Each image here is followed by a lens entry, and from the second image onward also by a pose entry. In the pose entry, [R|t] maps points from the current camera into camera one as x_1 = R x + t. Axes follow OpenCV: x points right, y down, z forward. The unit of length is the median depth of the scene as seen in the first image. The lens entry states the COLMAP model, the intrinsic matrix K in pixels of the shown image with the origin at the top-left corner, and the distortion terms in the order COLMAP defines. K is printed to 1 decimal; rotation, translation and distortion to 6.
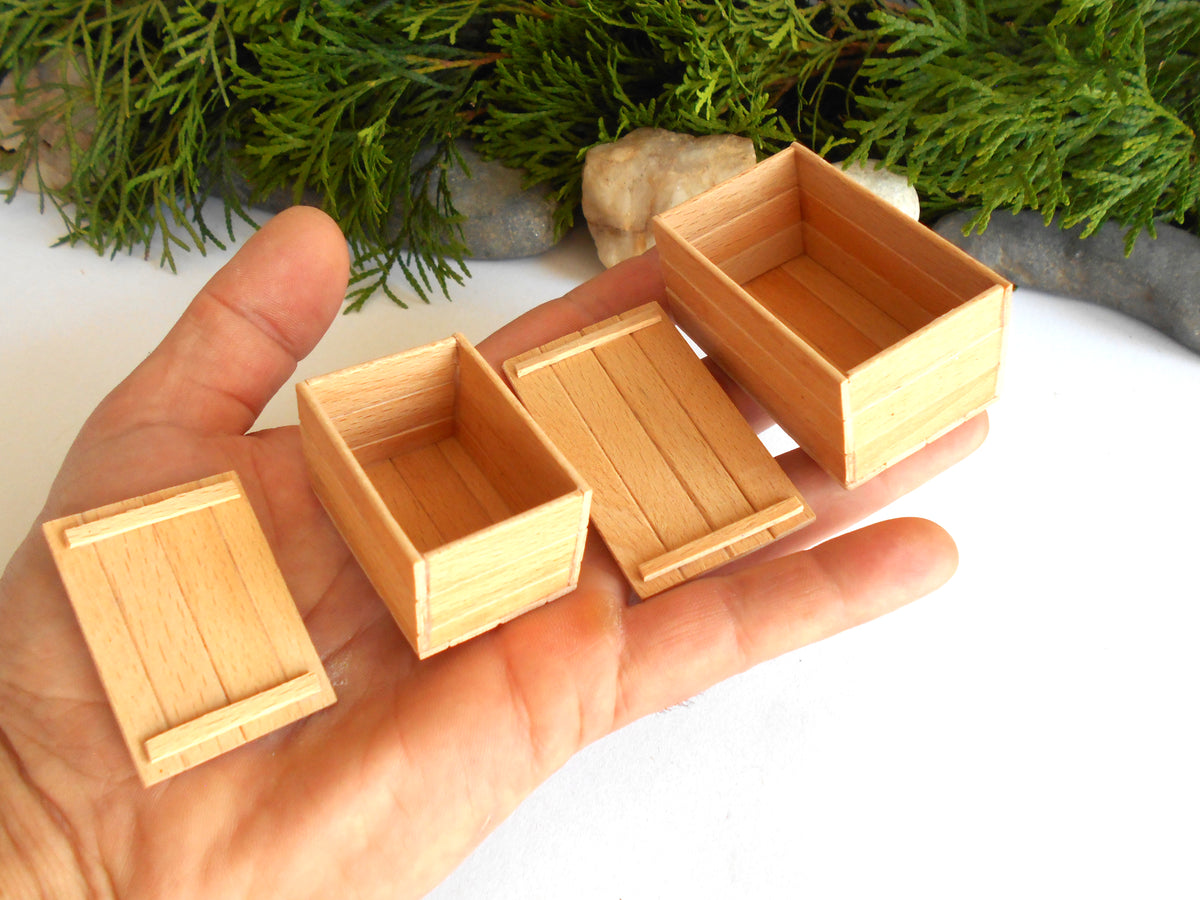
lens RADIAL K [[1023.0, 0, 601.3], [0, 1023.0, 444.5], [0, 0, 1]] dist [-0.030512, 0.023448]
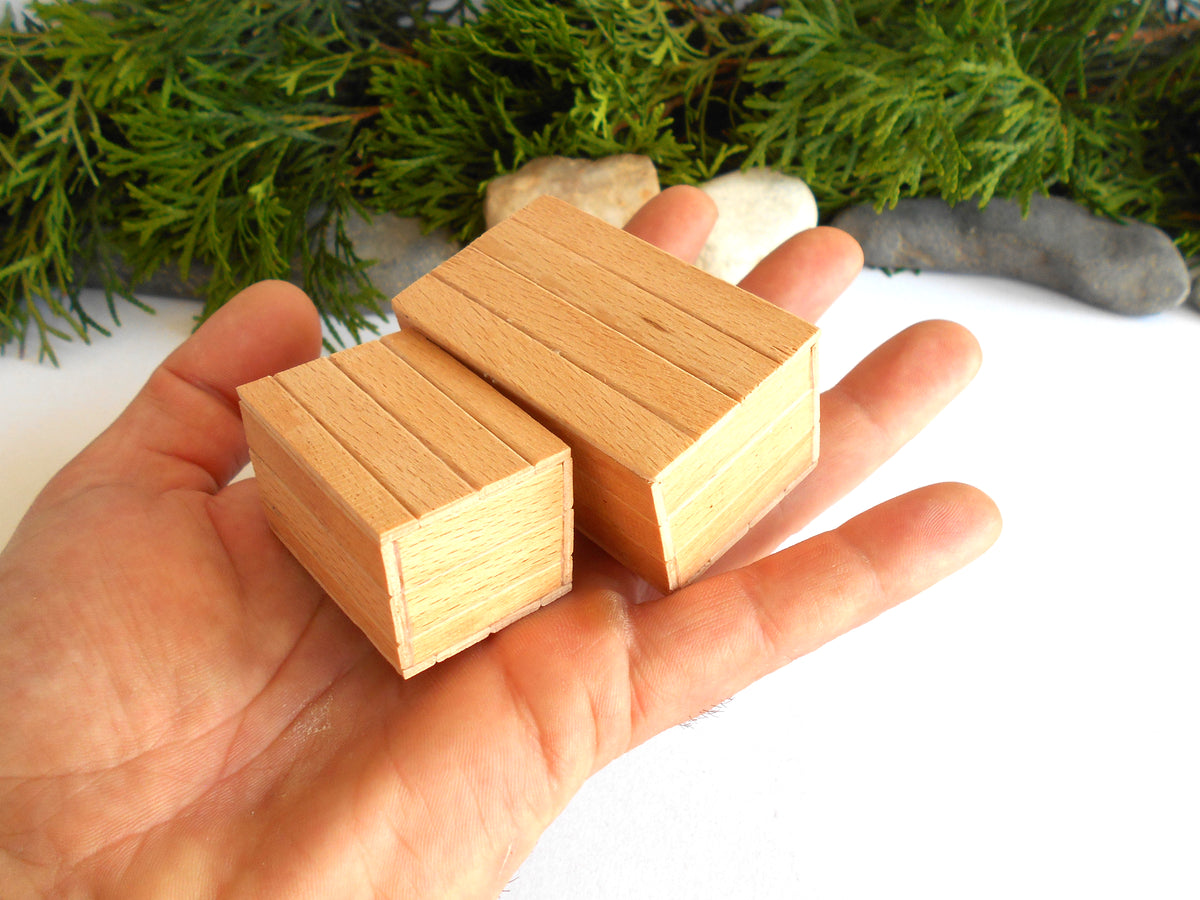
lens RADIAL K [[1023.0, 0, 601.3], [0, 1023.0, 444.5], [0, 0, 1]] dist [-0.030512, 0.023448]
pose [[0.980416, -0.143665, 0.134702, -0.071755], [0.156097, 0.983926, -0.086742, 0.058015], [-0.120075, 0.106070, 0.987082, 0.043129]]
